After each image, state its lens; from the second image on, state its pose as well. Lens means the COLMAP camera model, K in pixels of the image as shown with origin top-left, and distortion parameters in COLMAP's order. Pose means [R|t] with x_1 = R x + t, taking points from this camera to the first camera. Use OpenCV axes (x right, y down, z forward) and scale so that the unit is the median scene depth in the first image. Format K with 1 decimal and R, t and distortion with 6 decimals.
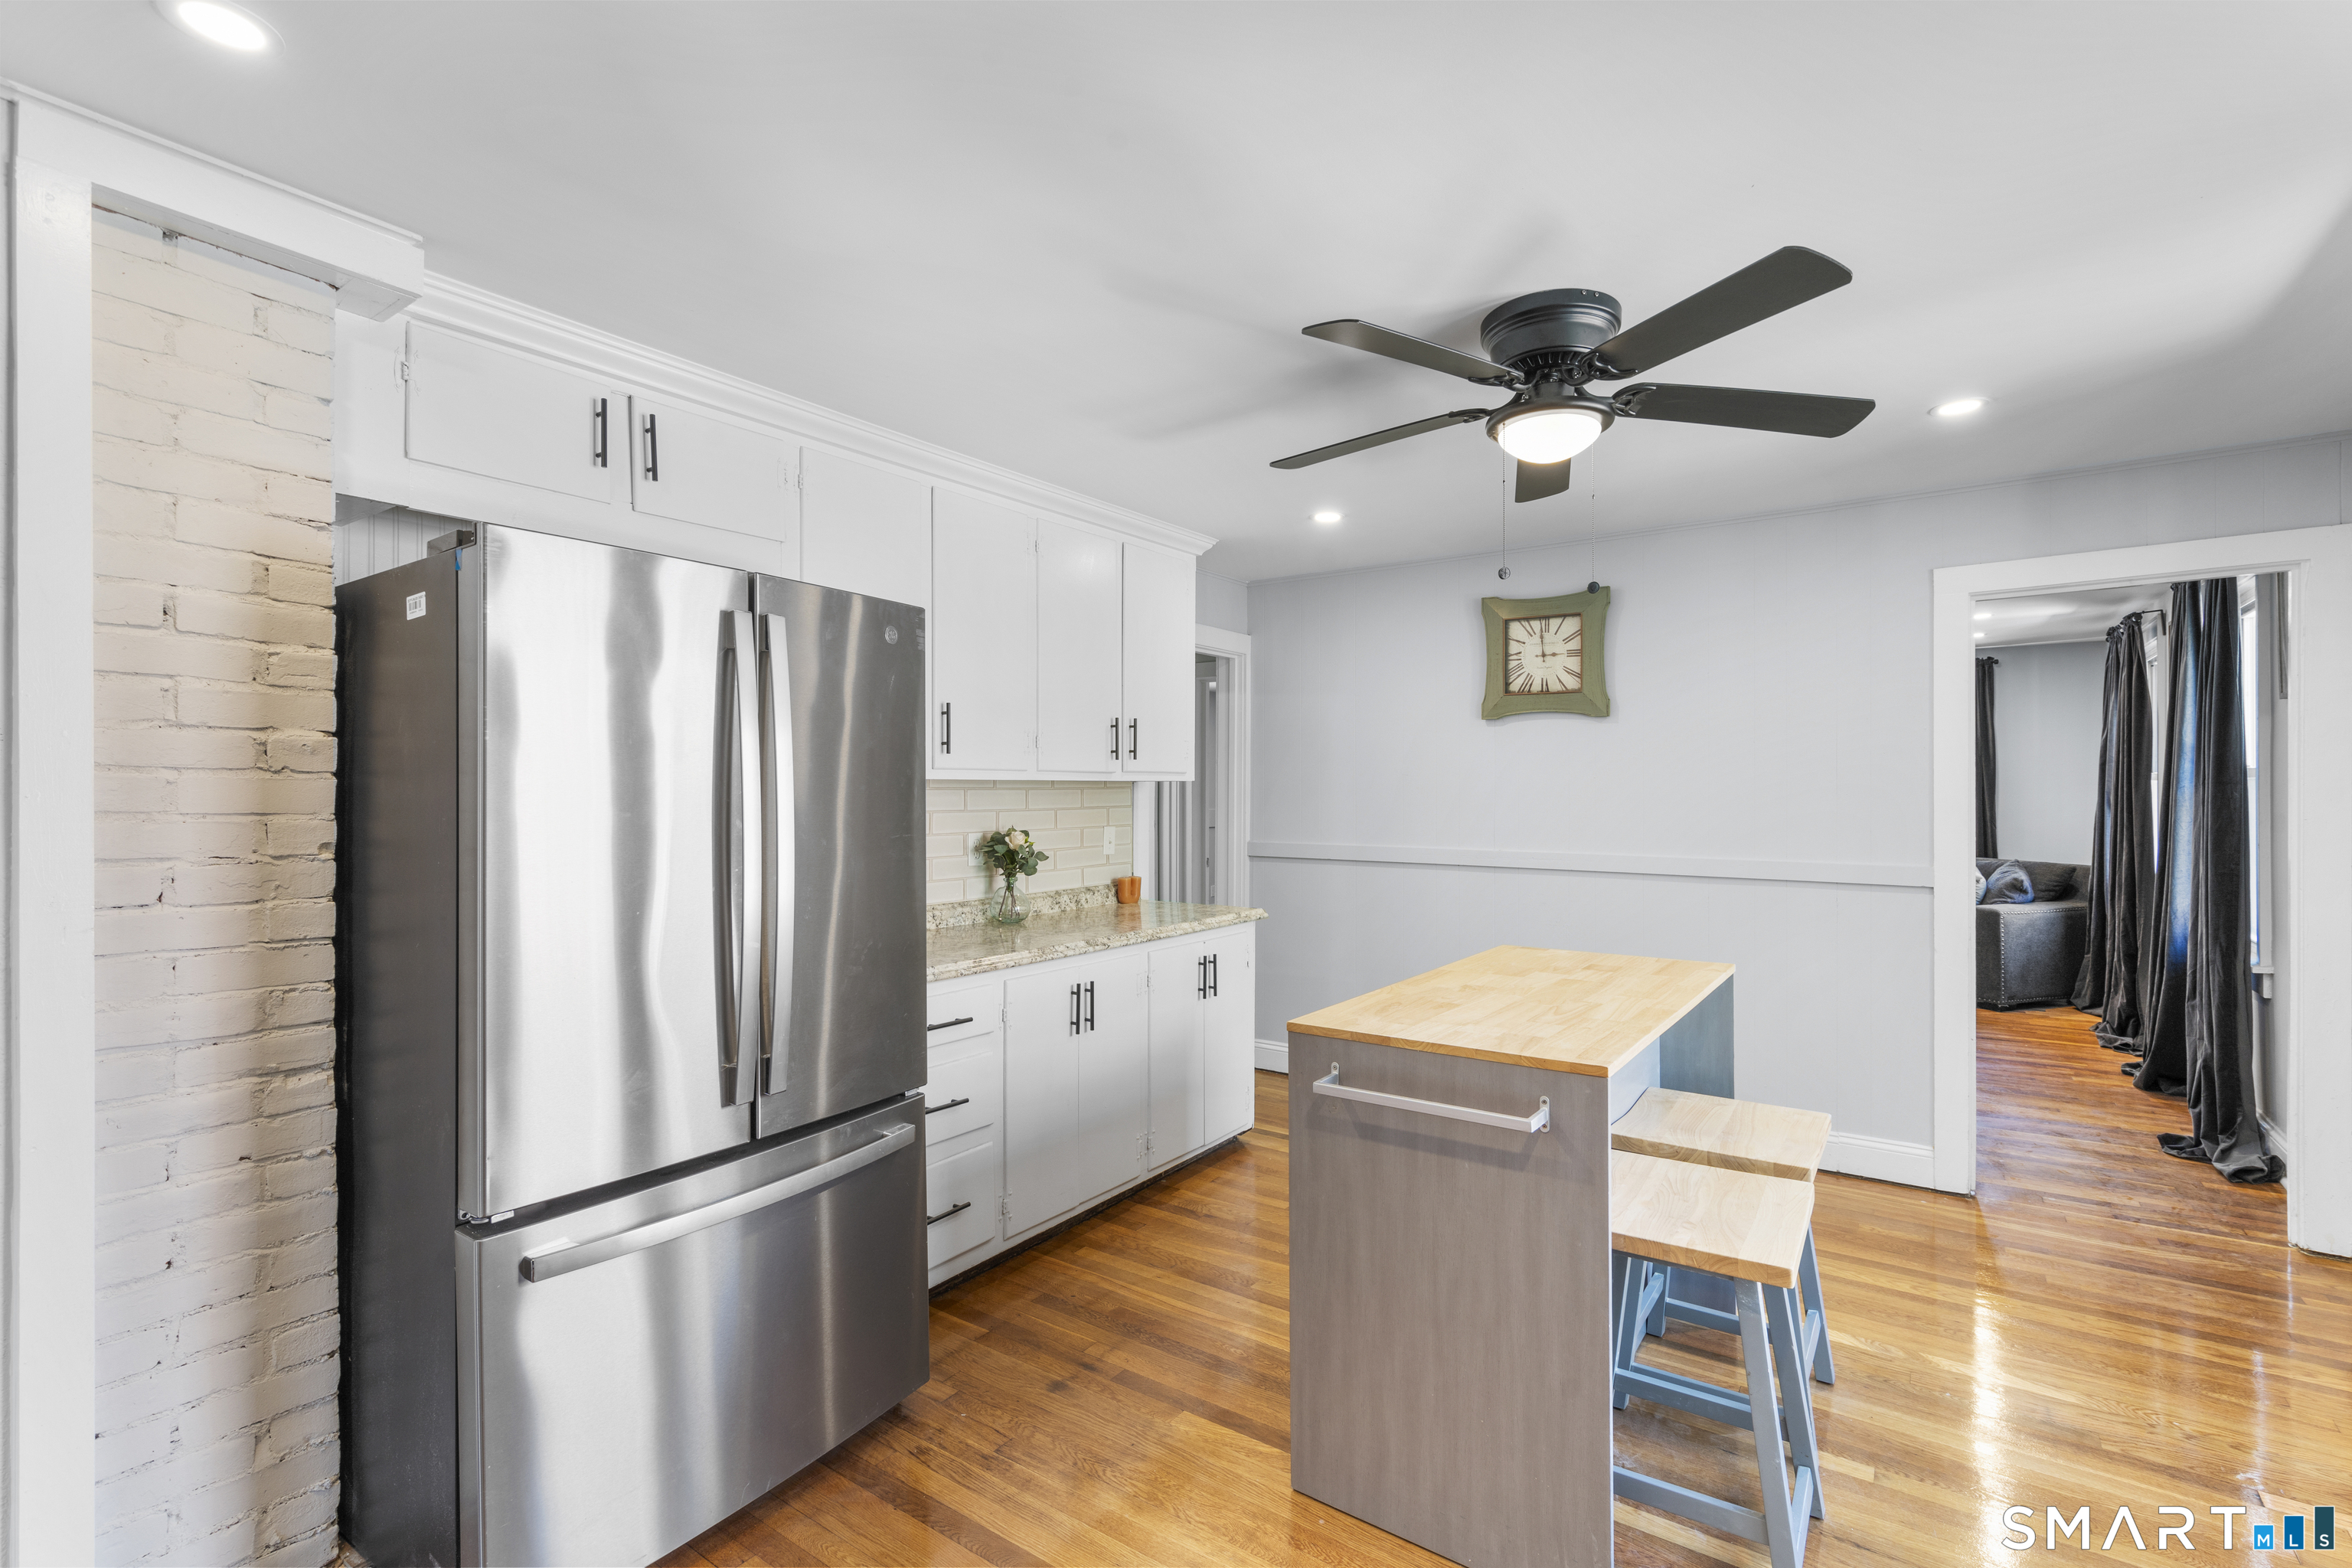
lens RADIAL K [[1074.4, 0, 1185.5], [0, 1074.4, 779.7], [0, 0, 1]] dist [0.002849, 0.000603]
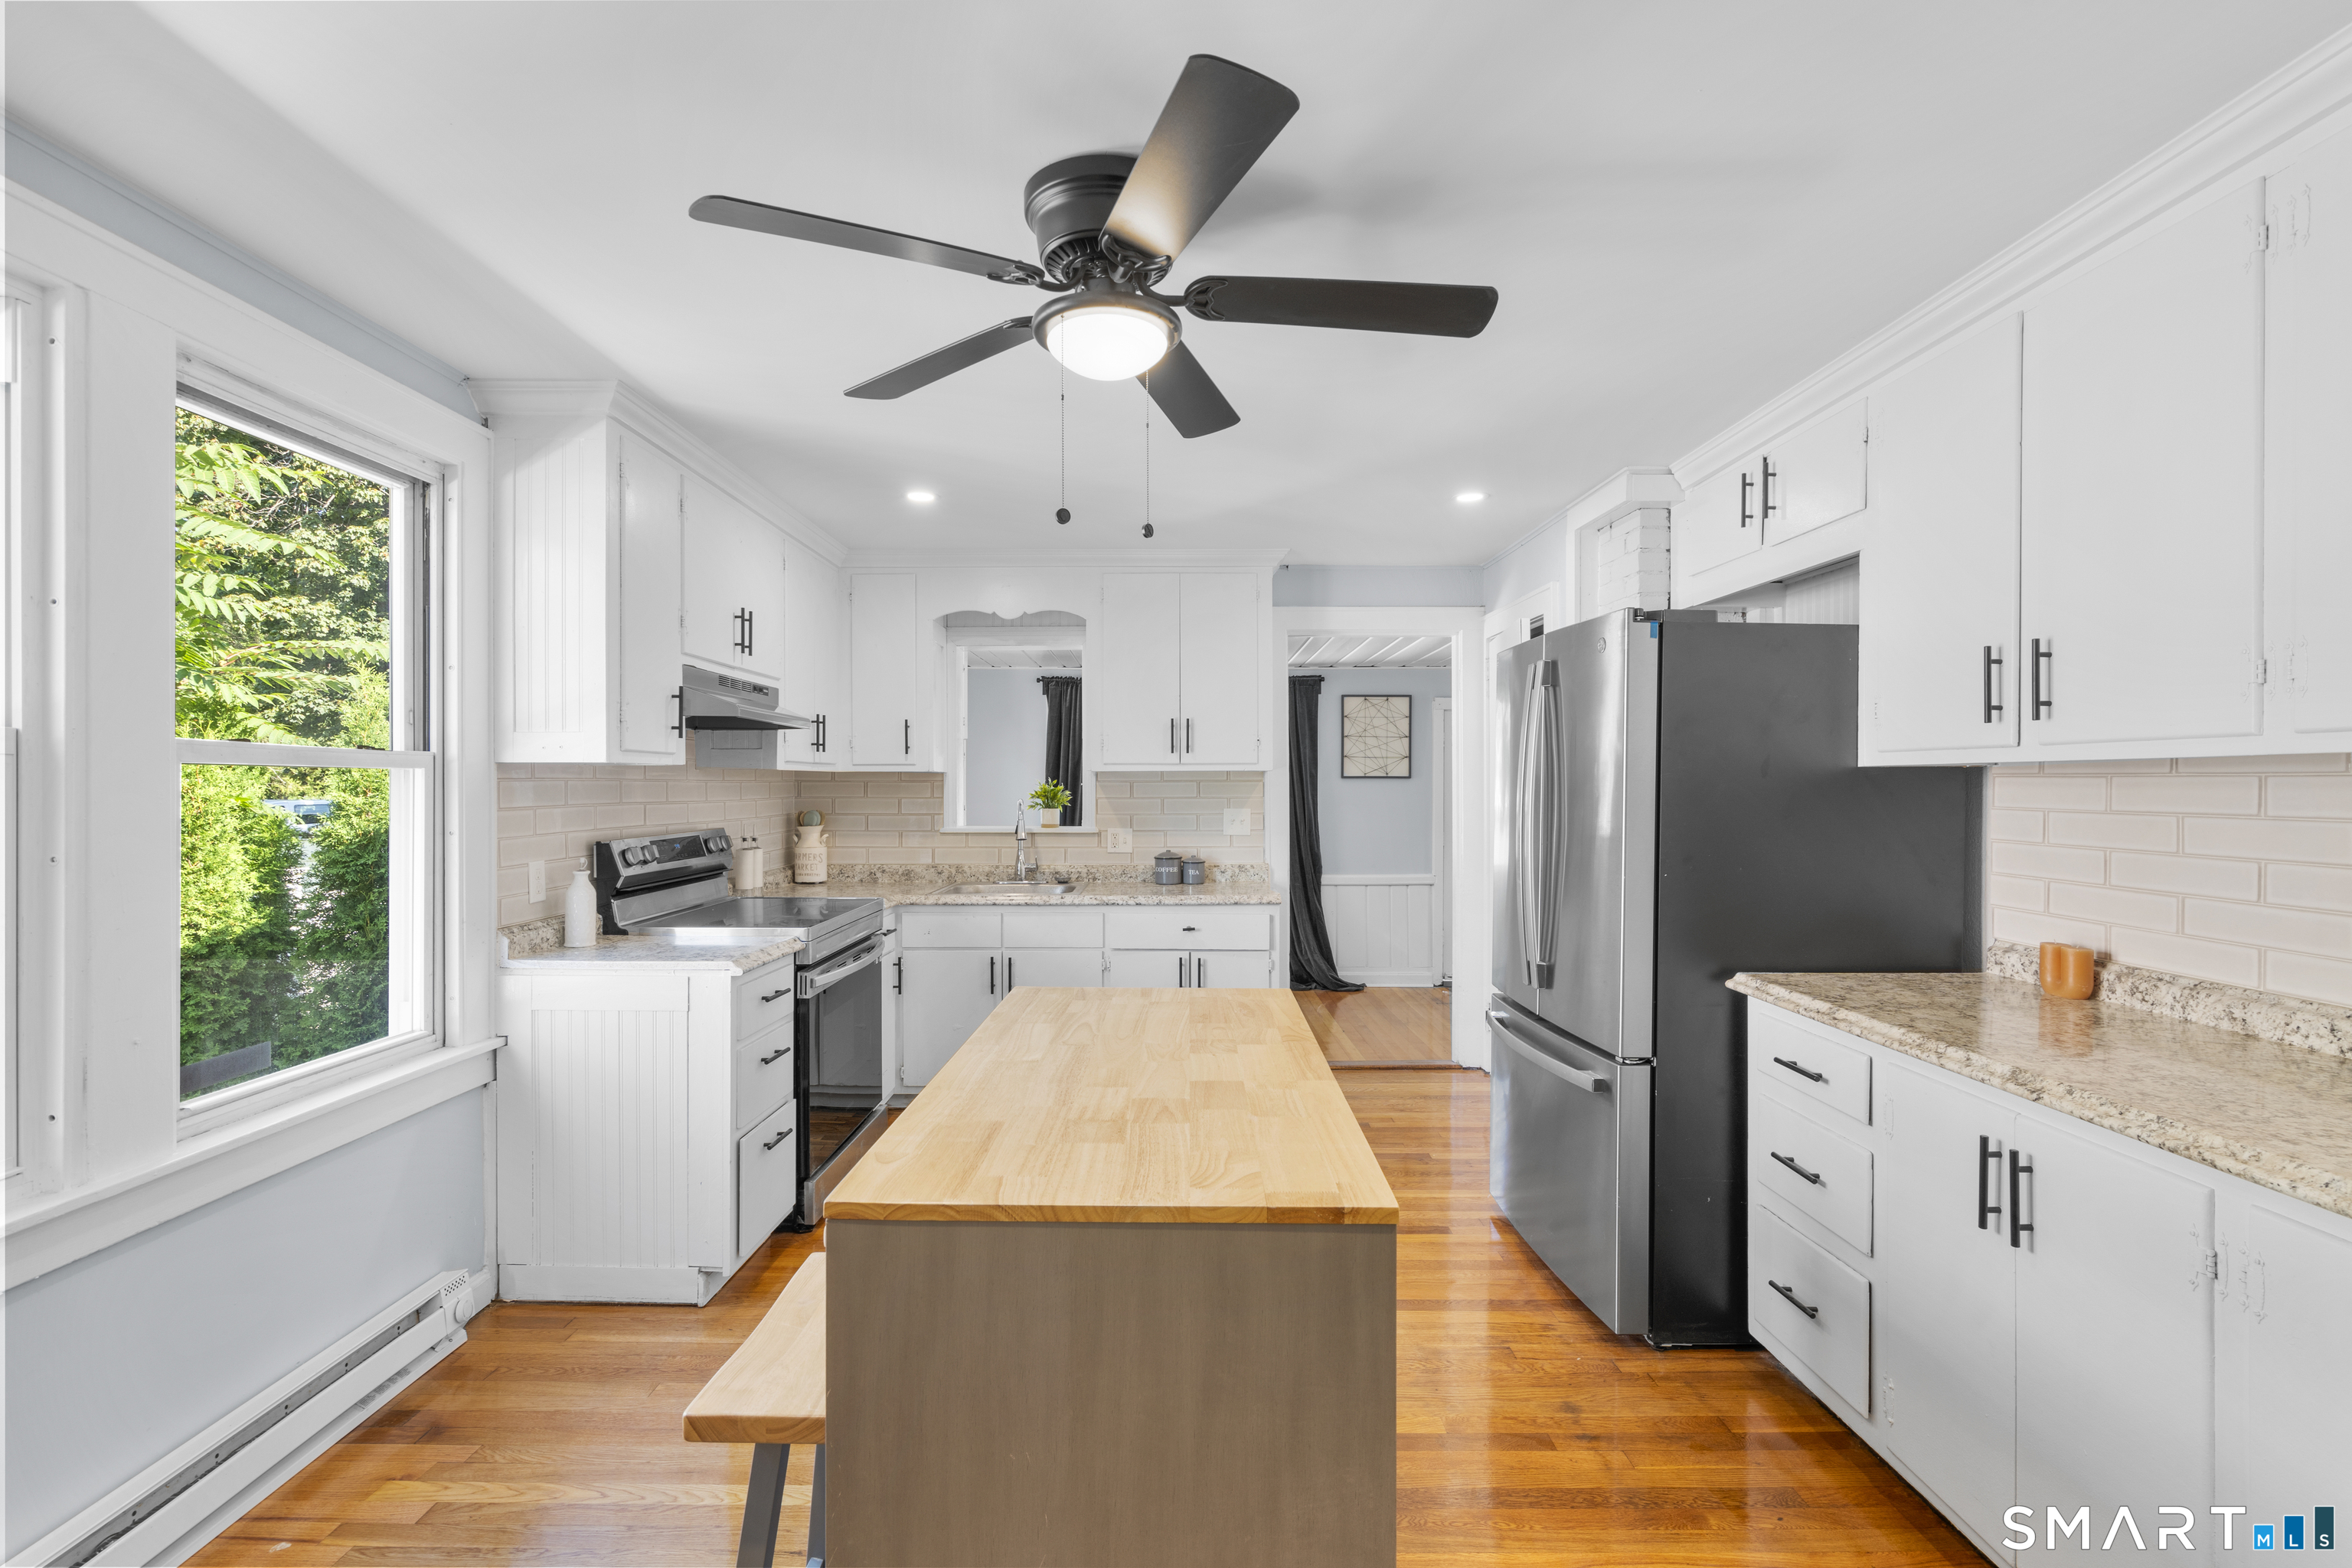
lens RADIAL K [[1060.0, 0, 1179.1], [0, 1060.0, 790.4], [0, 0, 1]] dist [-0.010770, 0.005364]
pose [[-0.817717, 0.000429, -0.575621, 0.526094], [0.003704, 0.999983, -0.004516, 0.017434], [0.575609, -0.005825, -0.817704, 1.181805]]
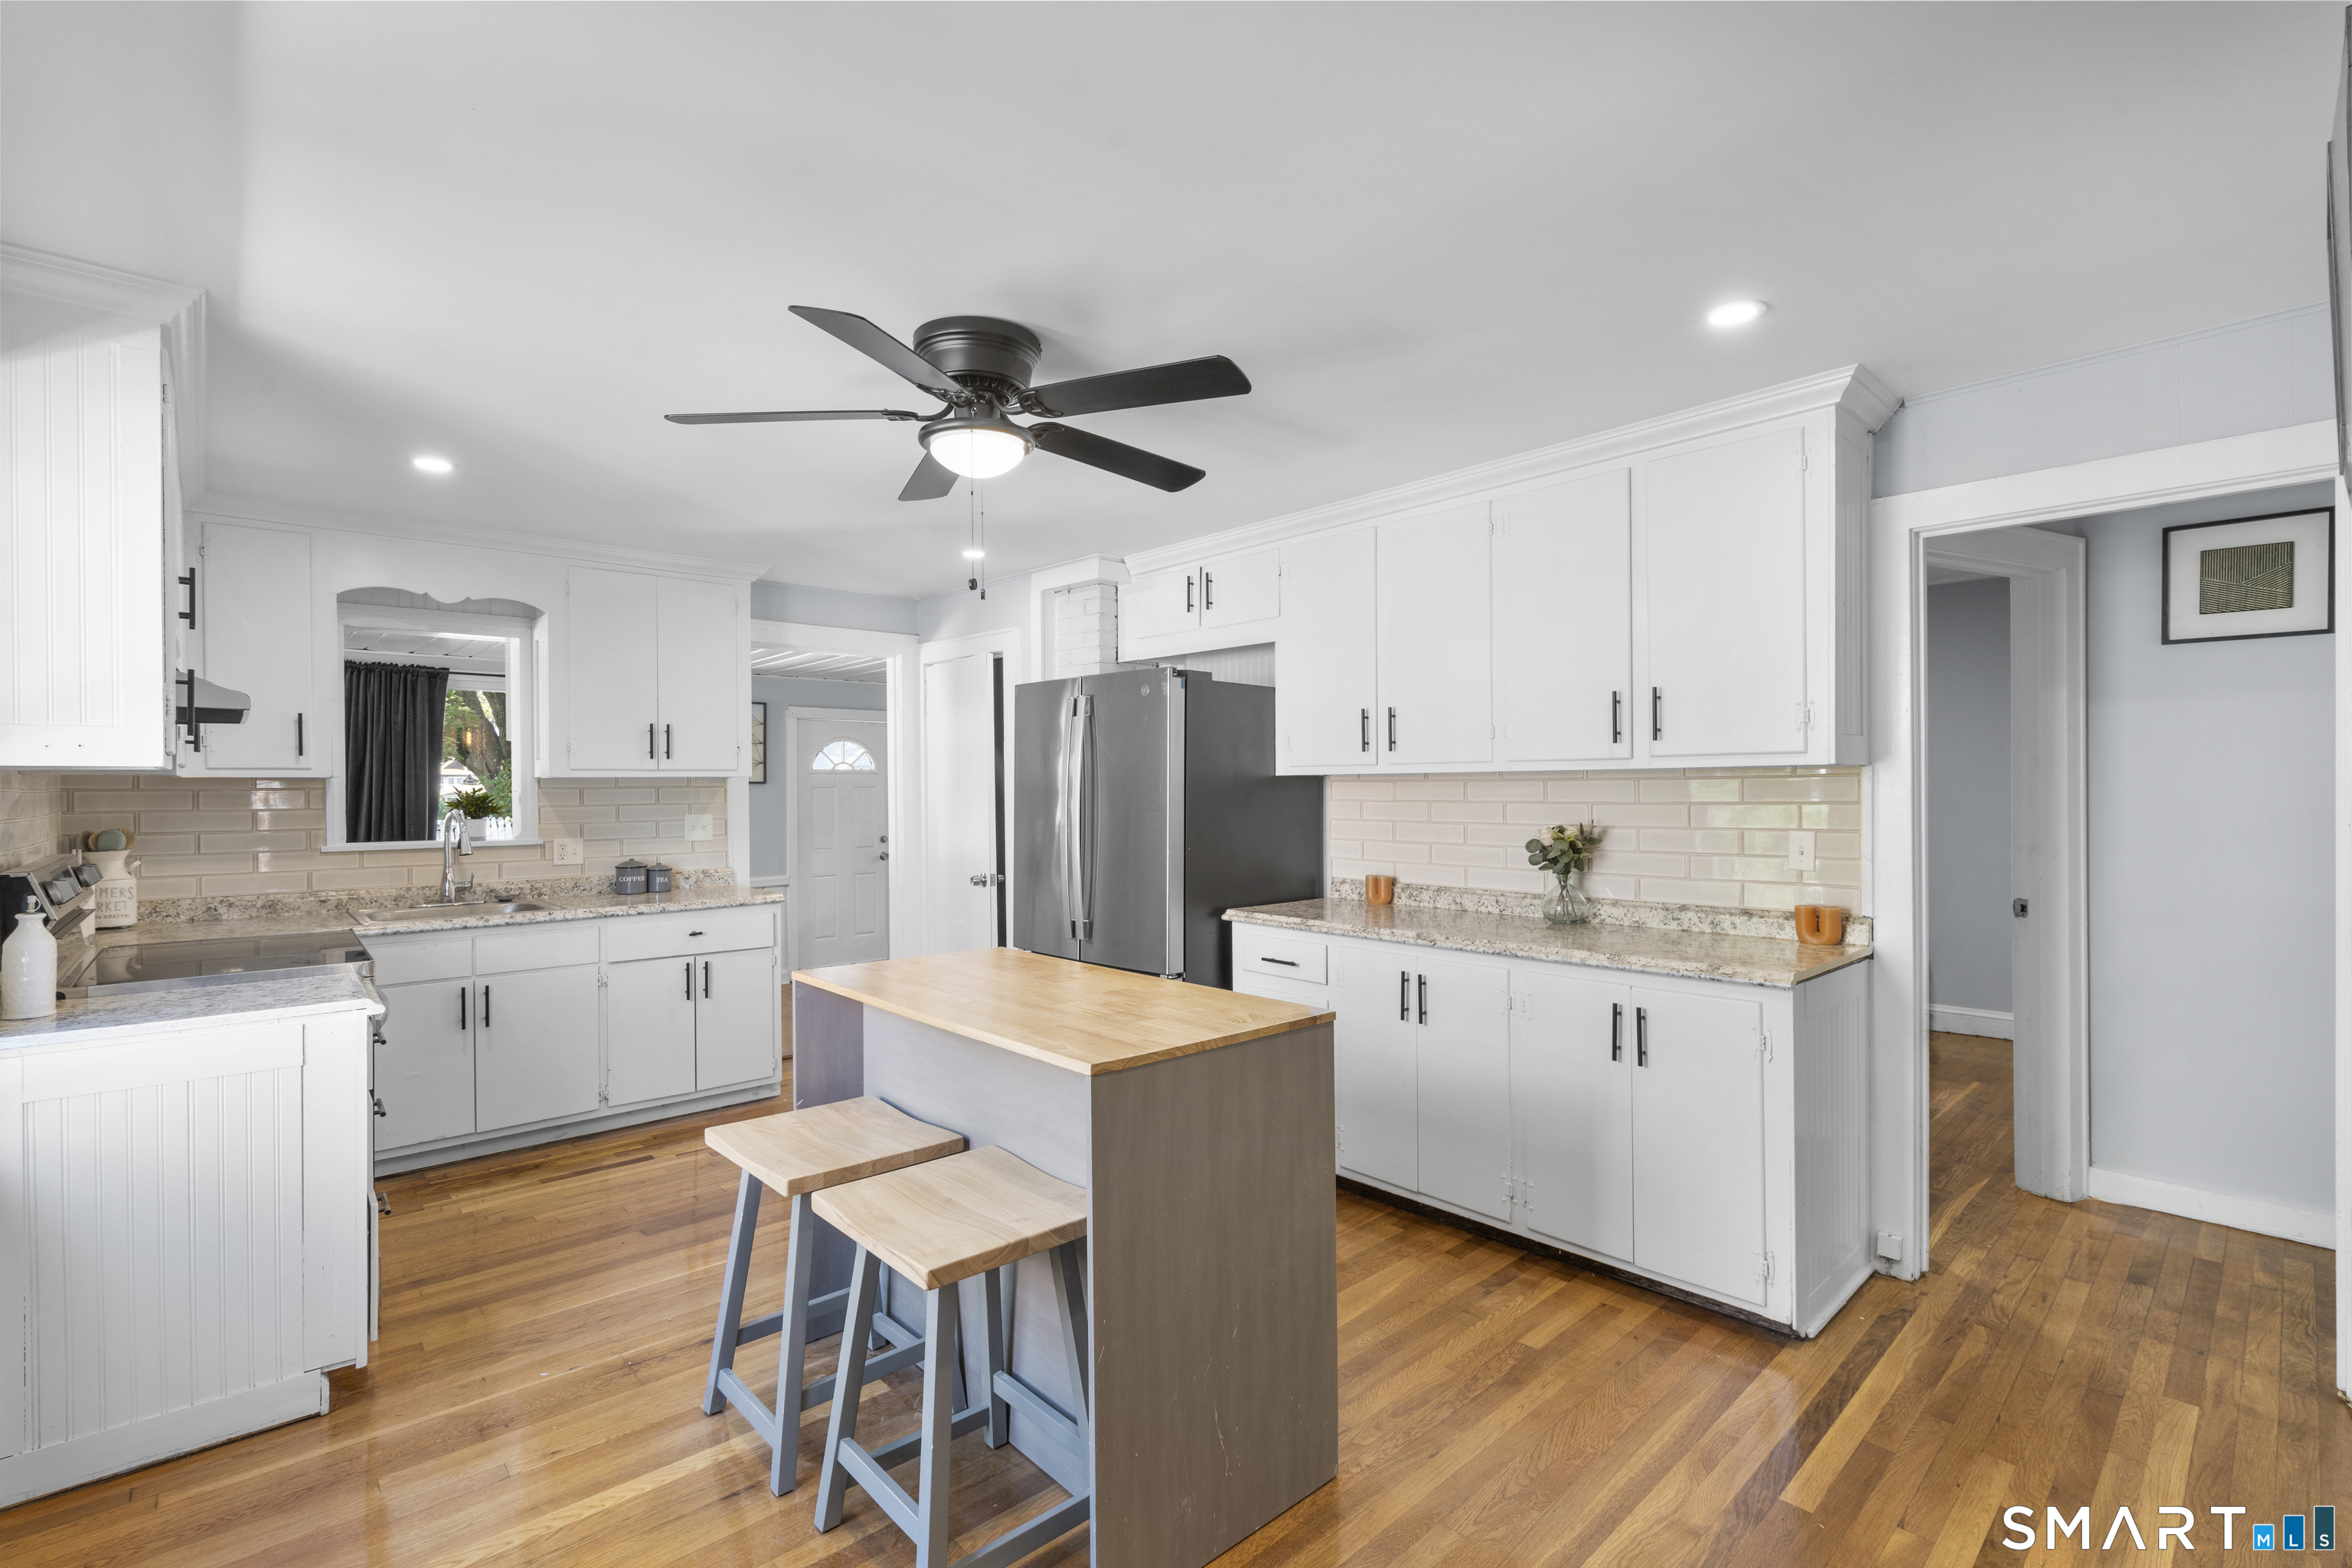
lens RADIAL K [[1060.0, 0, 1179.1], [0, 1060.0, 790.4], [0, 0, 1]] dist [-0.010770, 0.005364]
pose [[-0.213041, 0.002414, -0.977040, 0.914592], [0.016289, 0.999867, -0.001082, 0.015396], [0.976907, -0.016146, -0.213052, 0.992885]]
